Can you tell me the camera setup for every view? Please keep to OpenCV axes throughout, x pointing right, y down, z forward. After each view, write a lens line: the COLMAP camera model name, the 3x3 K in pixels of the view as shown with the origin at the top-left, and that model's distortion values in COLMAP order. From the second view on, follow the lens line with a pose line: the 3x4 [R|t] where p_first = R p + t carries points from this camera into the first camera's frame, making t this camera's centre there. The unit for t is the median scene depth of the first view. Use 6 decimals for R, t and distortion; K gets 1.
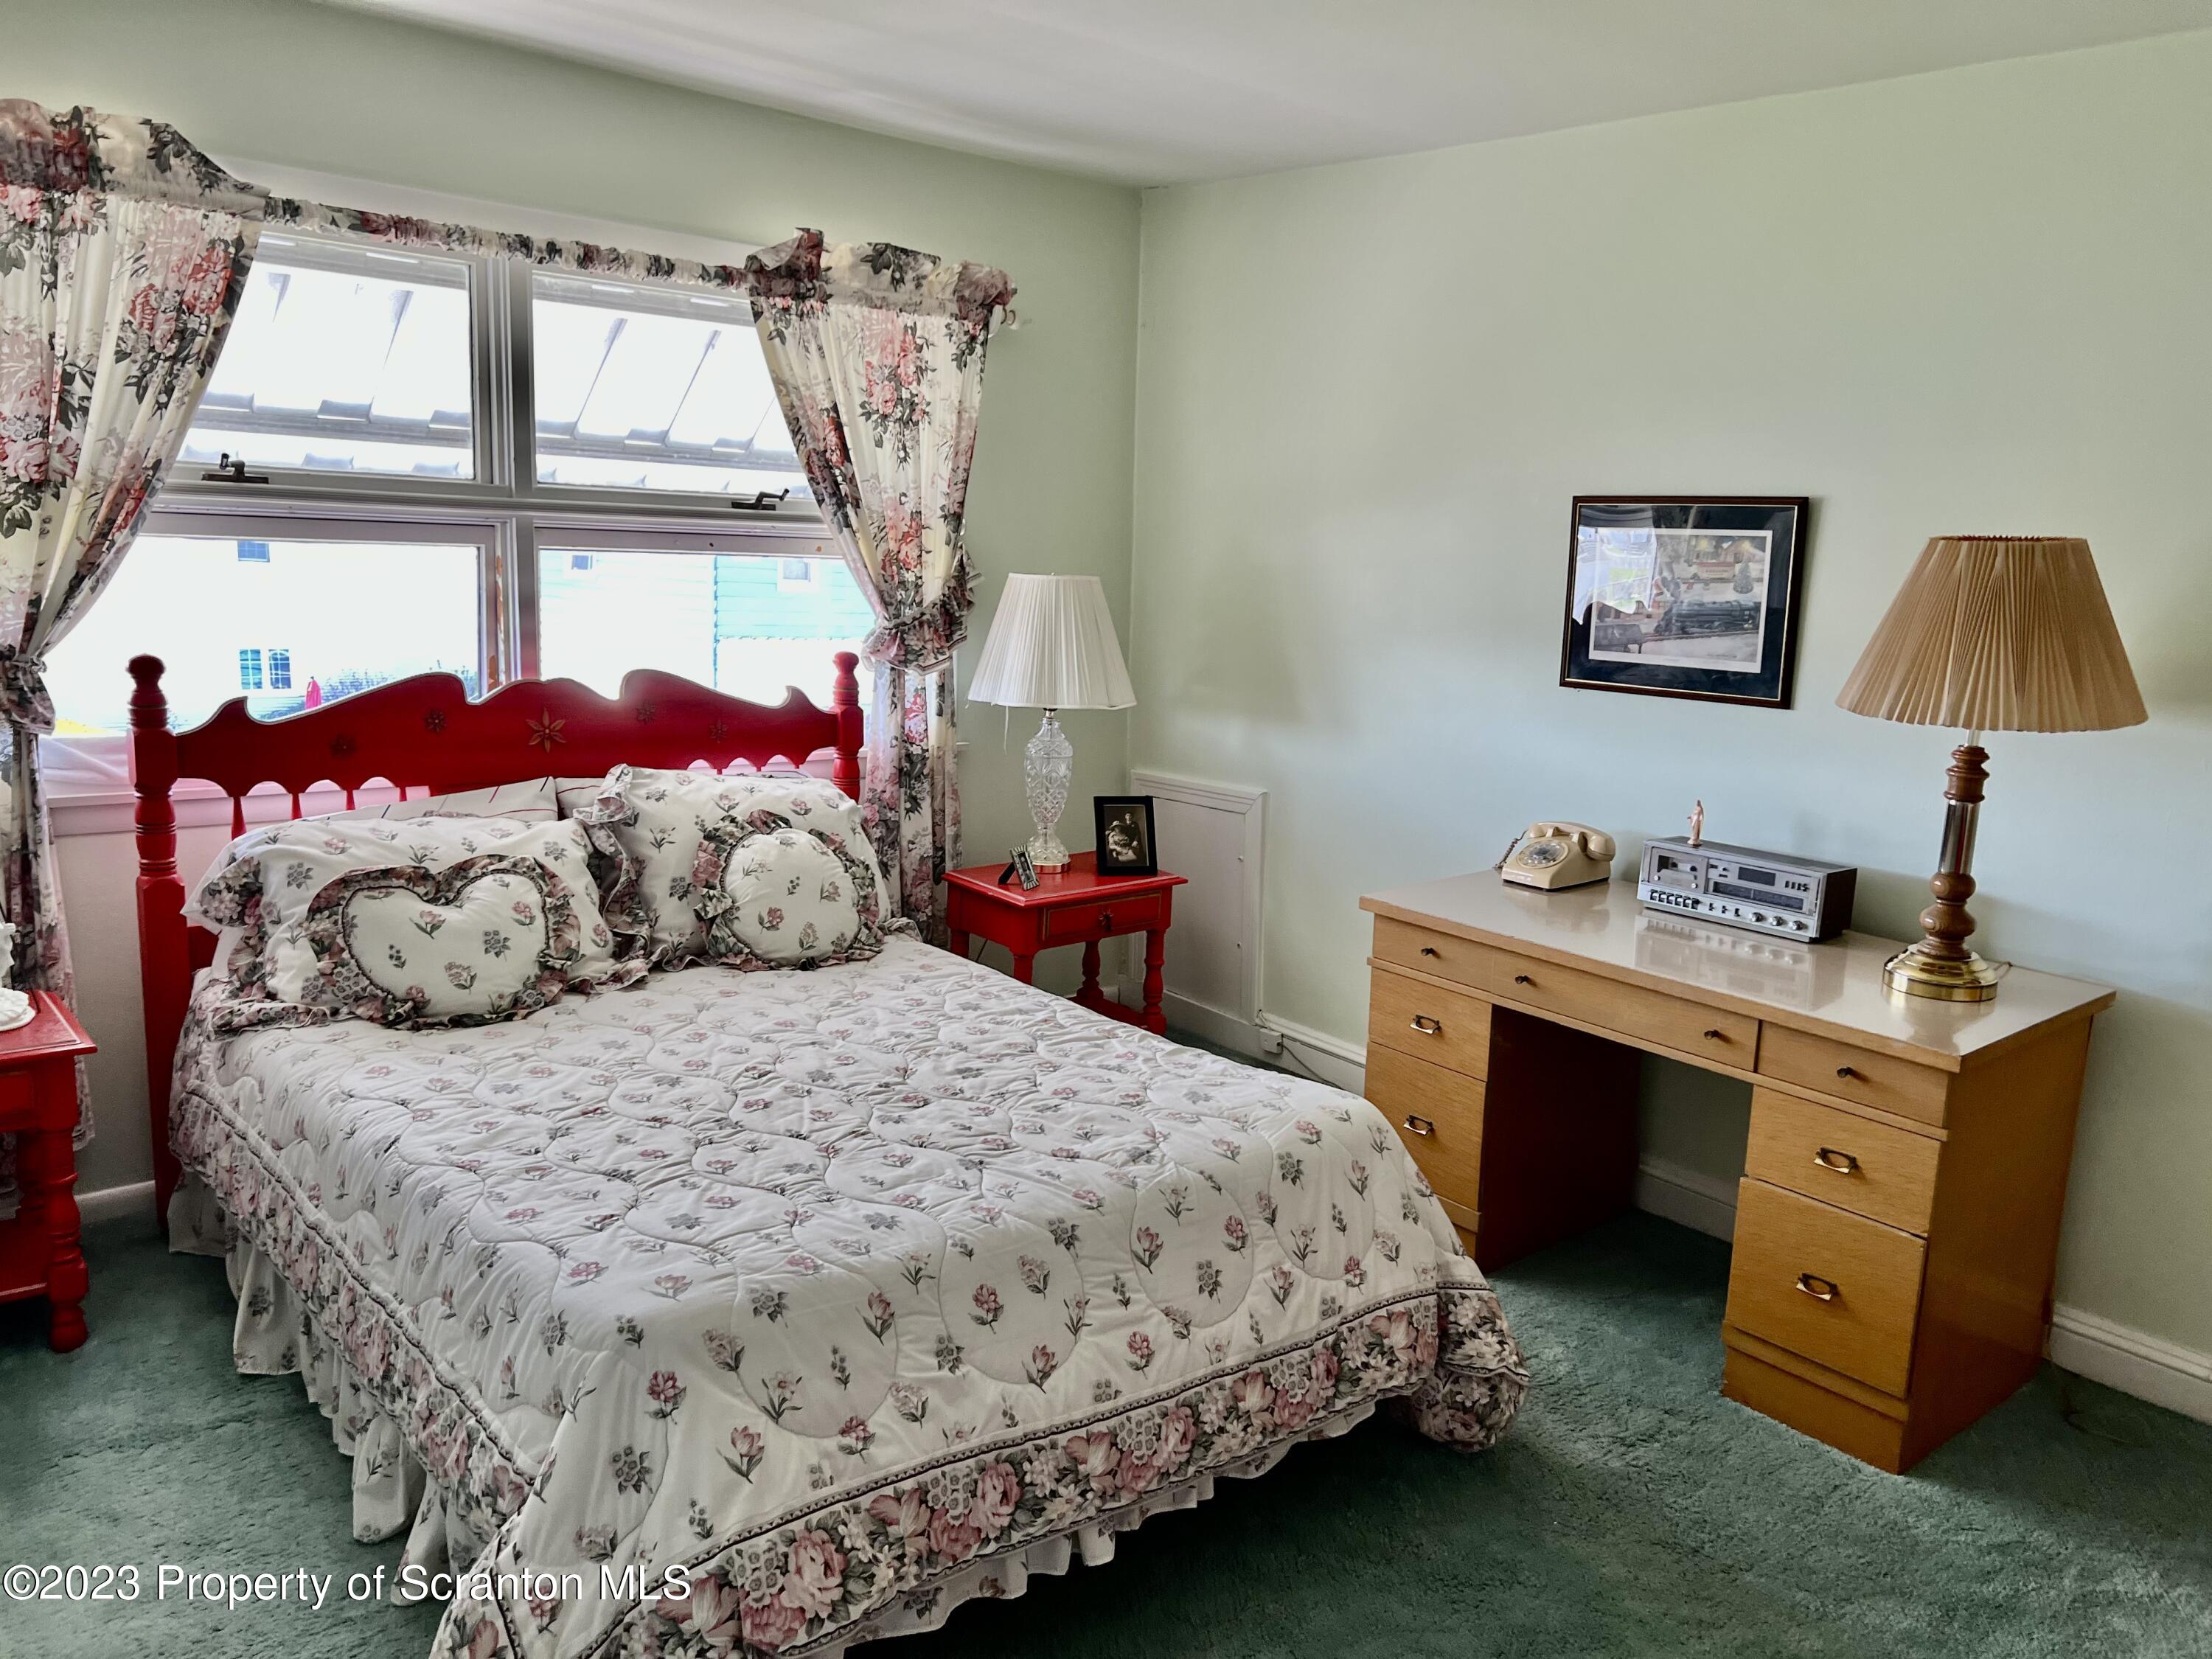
lens RADIAL K [[1705.9, 0, 1106.0], [0, 1705.9, 829.5], [0, 0, 1]] dist [0.083291, -0.101900]
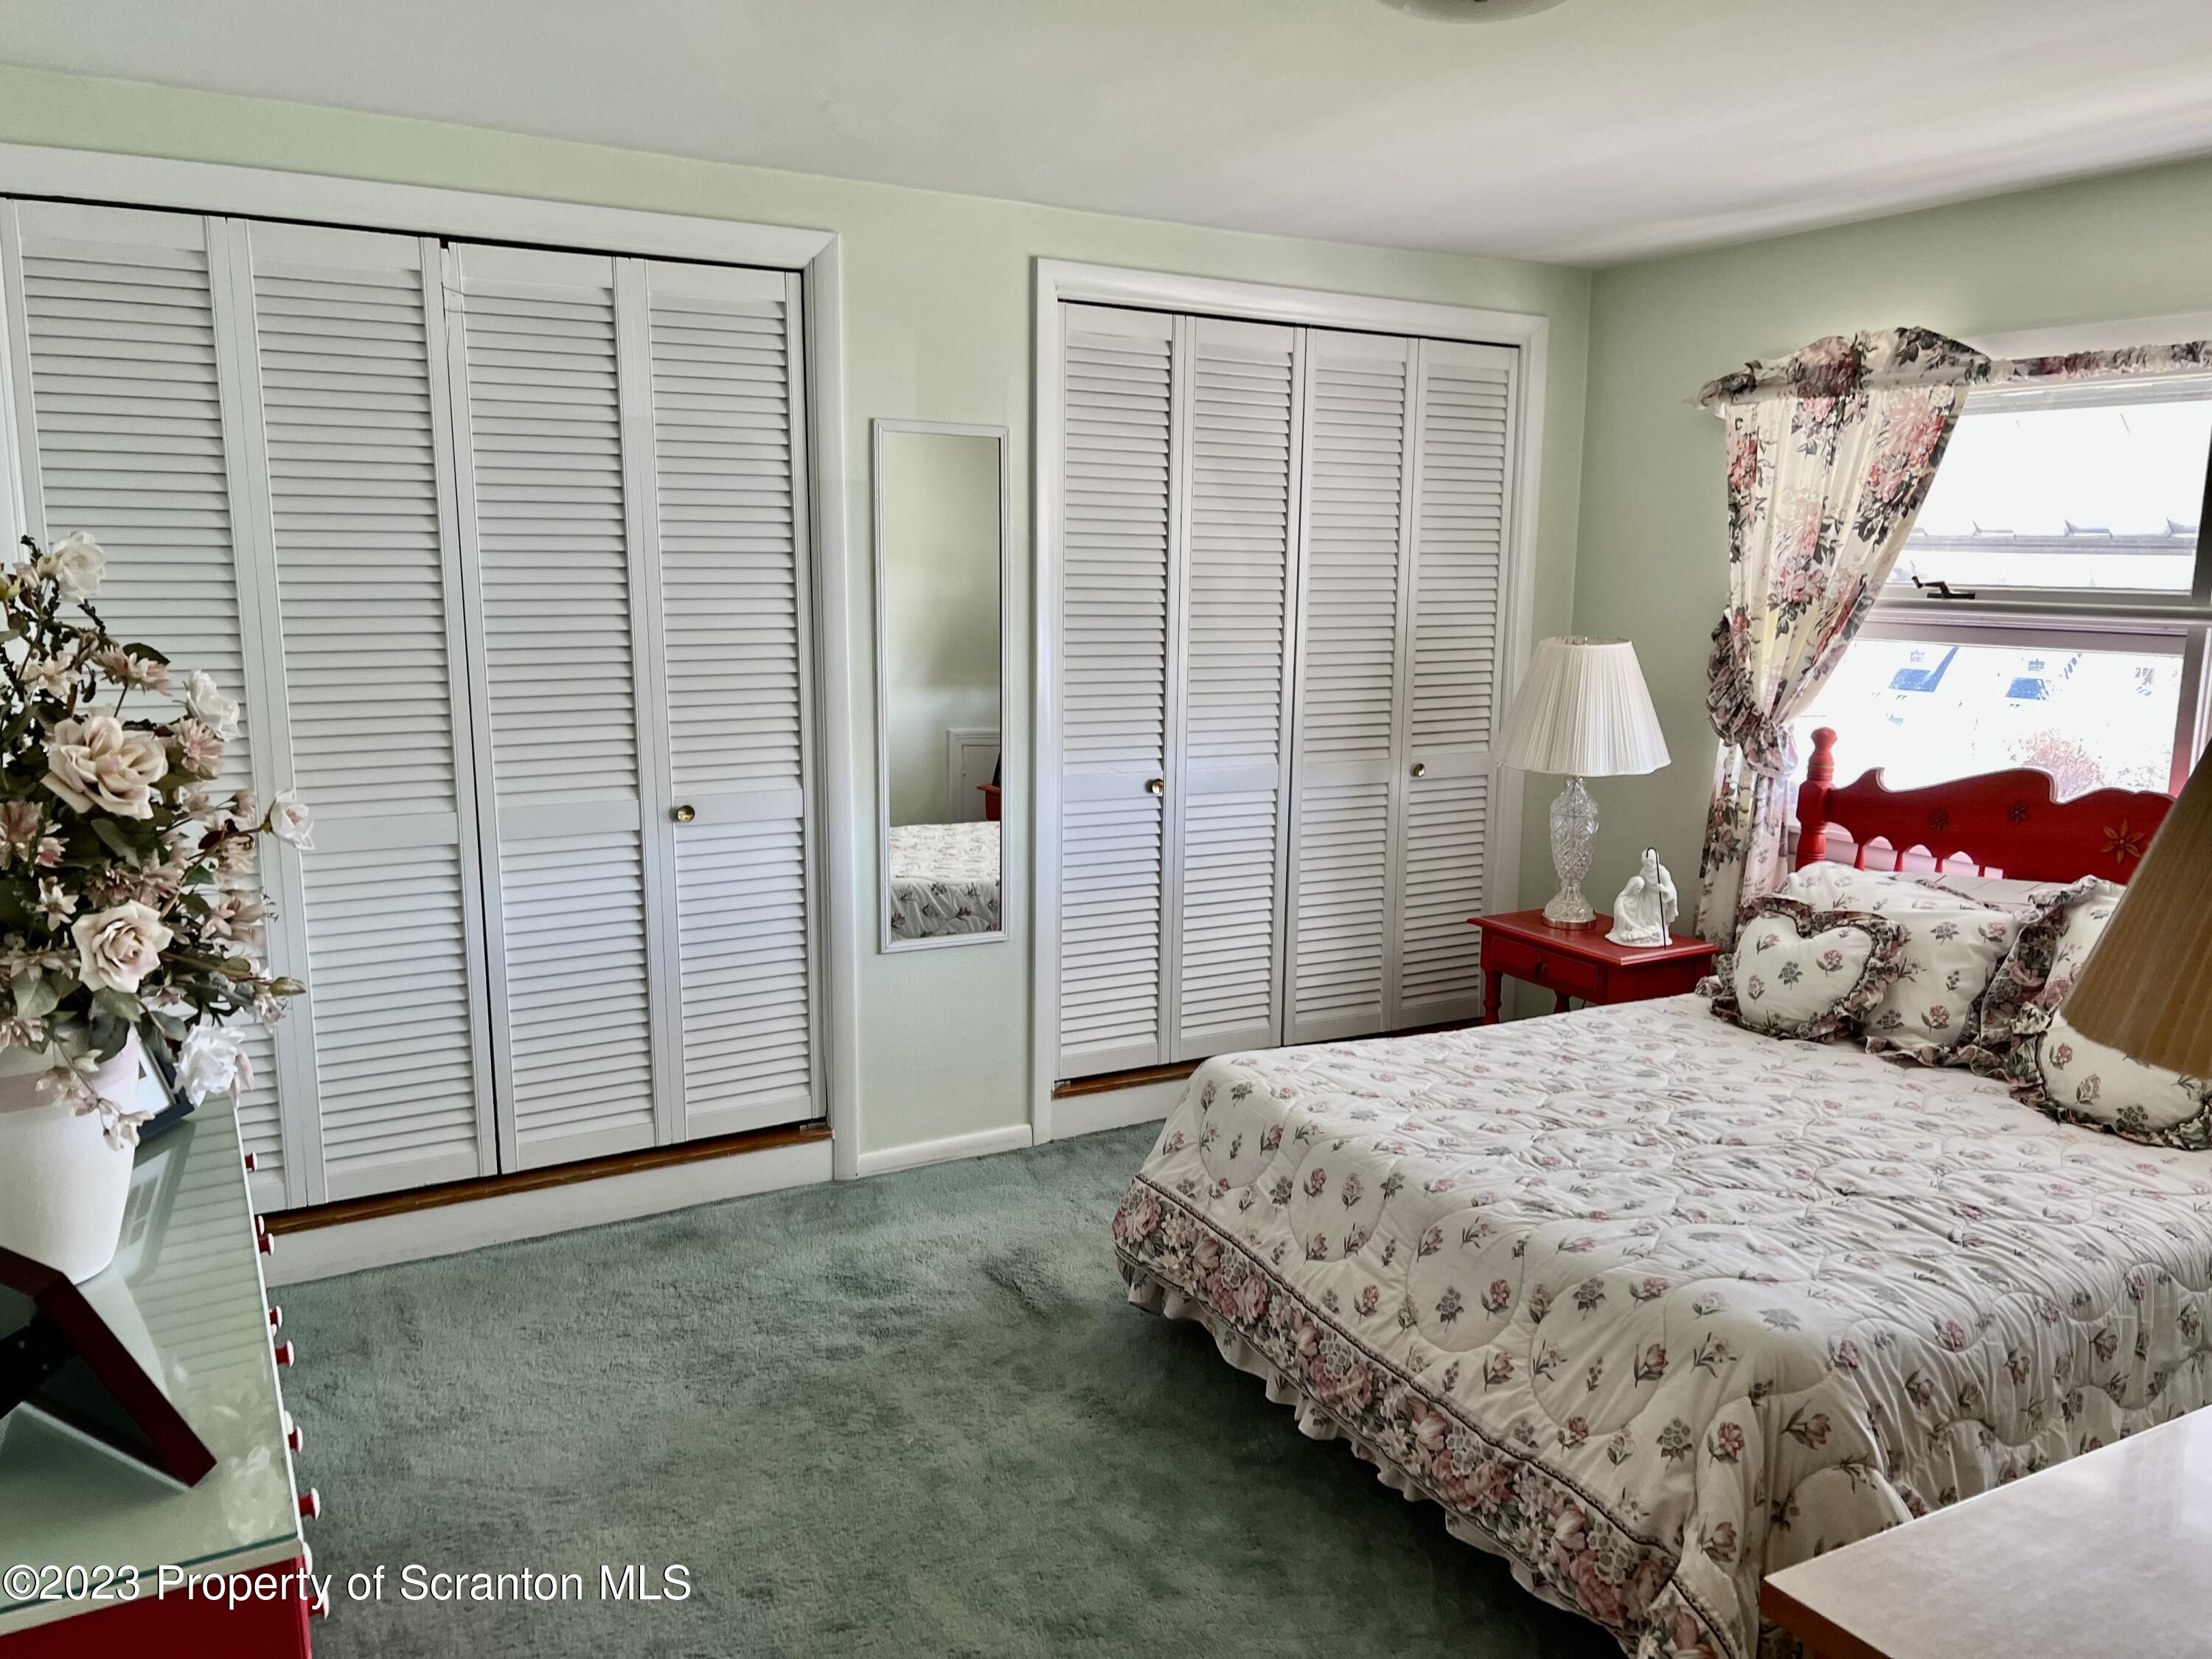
lens RADIAL K [[1705.9, 0, 1106.0], [0, 1705.9, 829.5], [0, 0, 1]] dist [0.083291, -0.101900]
pose [[-0.220704, 0.097956, -0.970409, 0.889126], [-0.198506, 0.969608, 0.143022, -0.105822], [0.954927, 0.224198, -0.194552, 0.755101]]
